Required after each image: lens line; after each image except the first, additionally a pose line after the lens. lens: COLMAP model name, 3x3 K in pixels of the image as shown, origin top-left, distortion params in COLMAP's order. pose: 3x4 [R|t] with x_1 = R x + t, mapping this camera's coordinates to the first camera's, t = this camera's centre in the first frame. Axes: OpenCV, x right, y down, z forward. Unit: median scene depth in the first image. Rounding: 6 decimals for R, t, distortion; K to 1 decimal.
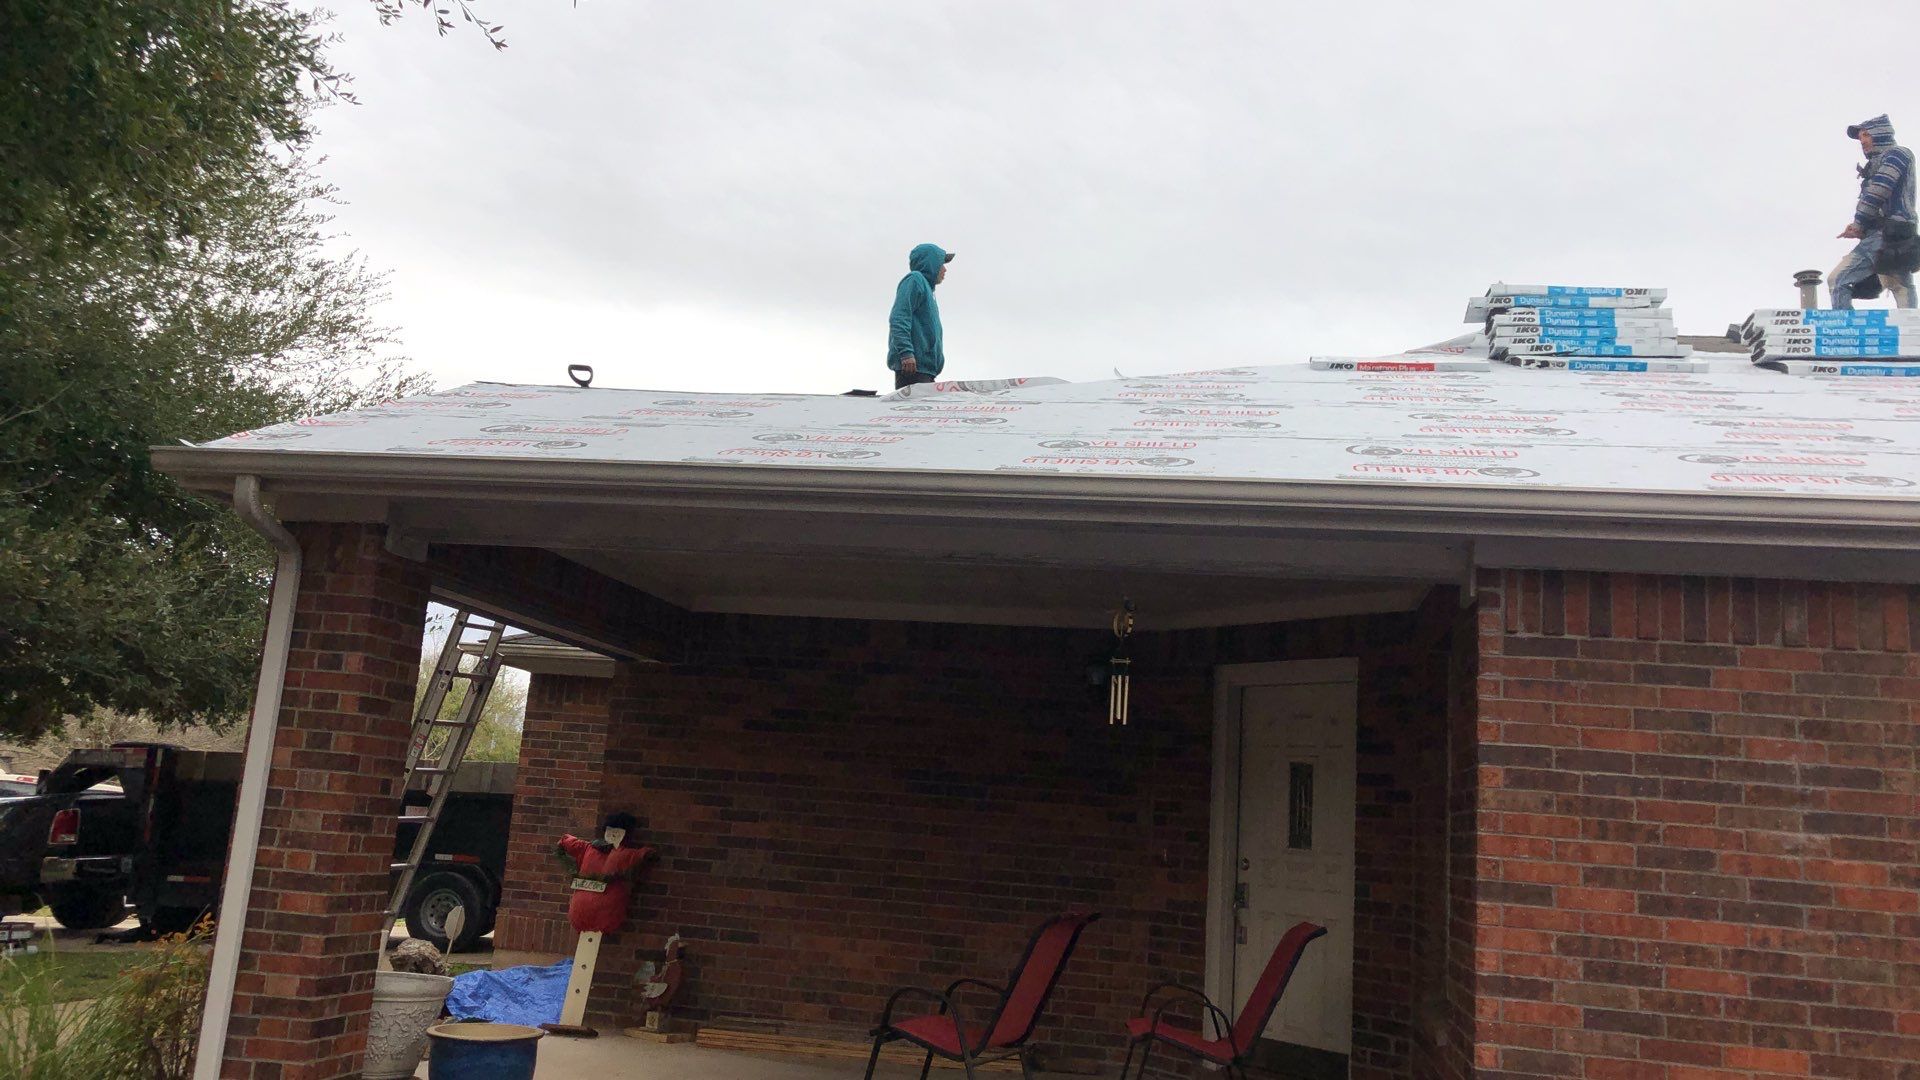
lens RADIAL K [[1557.9, 0, 960.4], [0, 1557.9, 538.5], [0, 0, 1]] dist [0.018935, -0.004757]
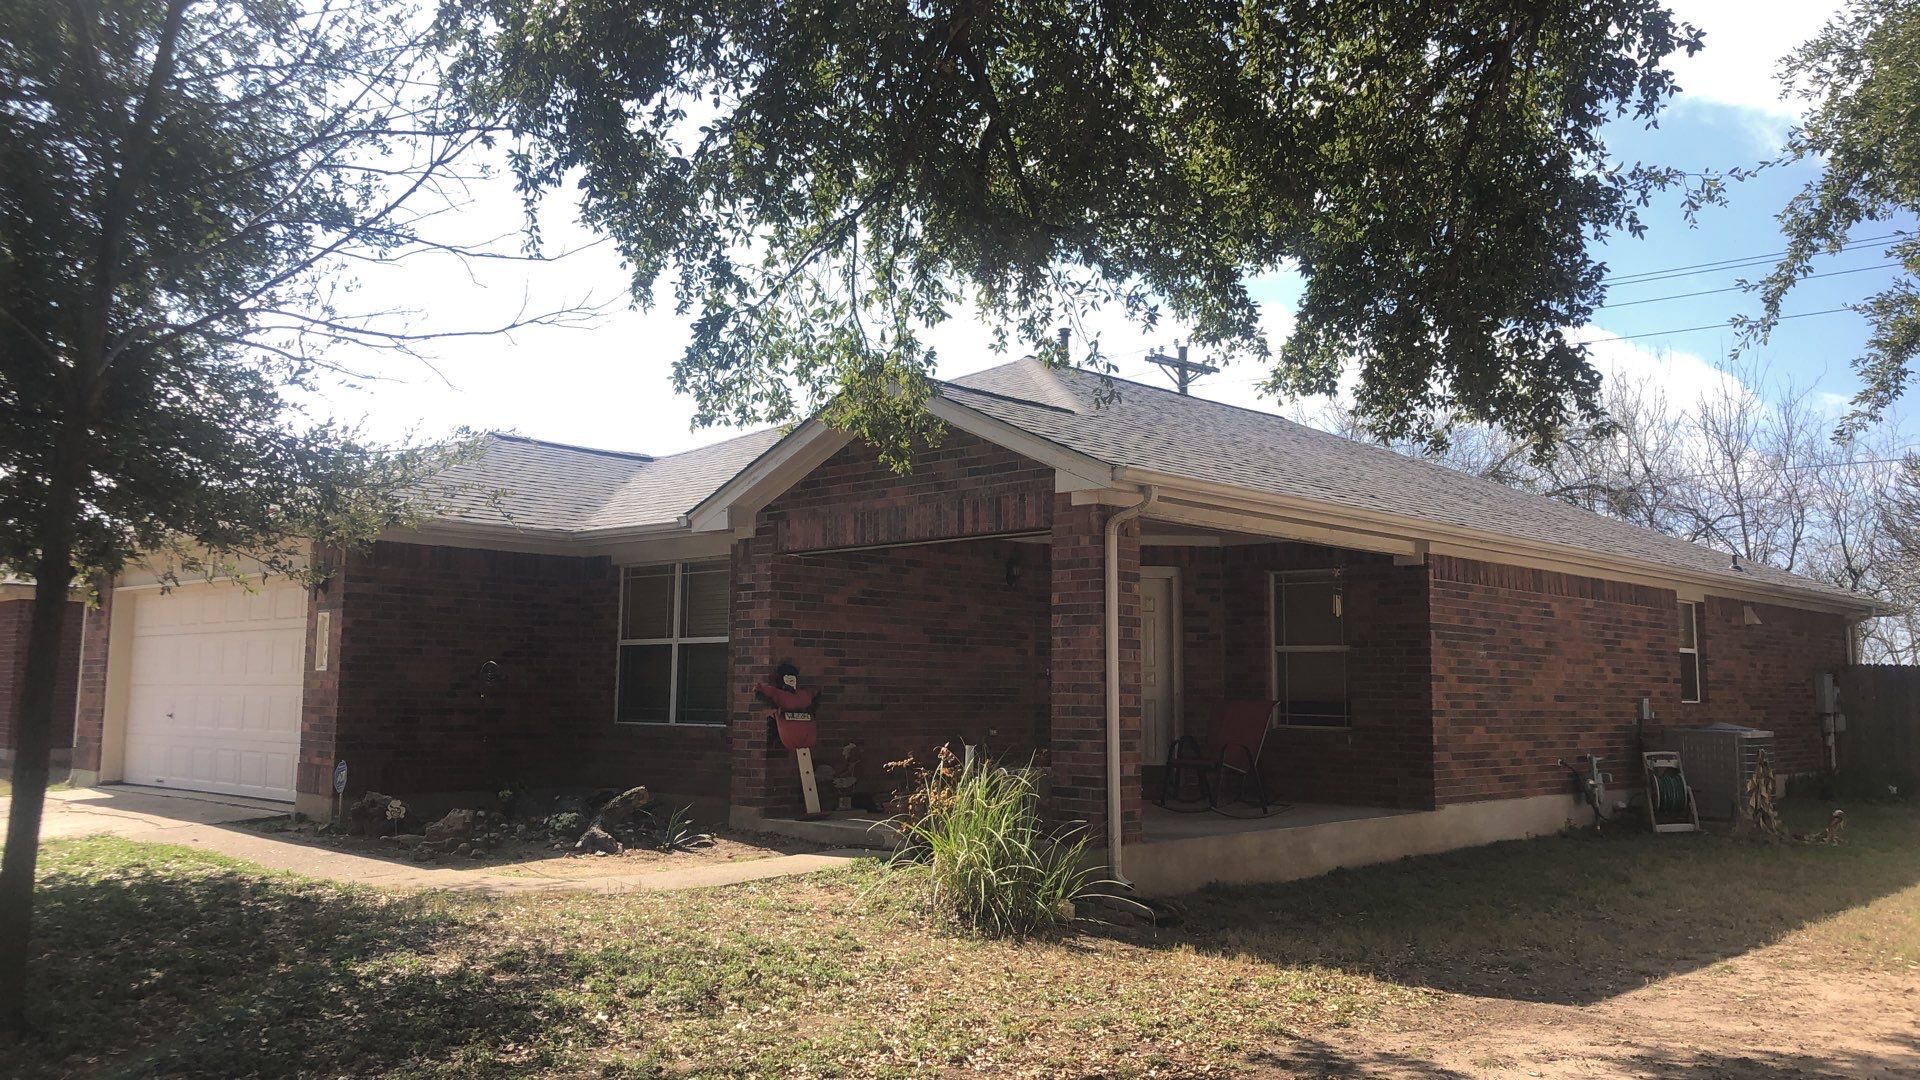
lens RADIAL K [[1557.9, 0, 961.4], [0, 1557.9, 535.5], [0, 0, 1]] dist [0.018935, -0.004757]
pose [[0.531854, 0.019140, 0.846619, -1.332050], [-0.128139, 0.990052, 0.058115, -0.038776], [-0.837085, -0.139394, 0.529016, 0.156477]]
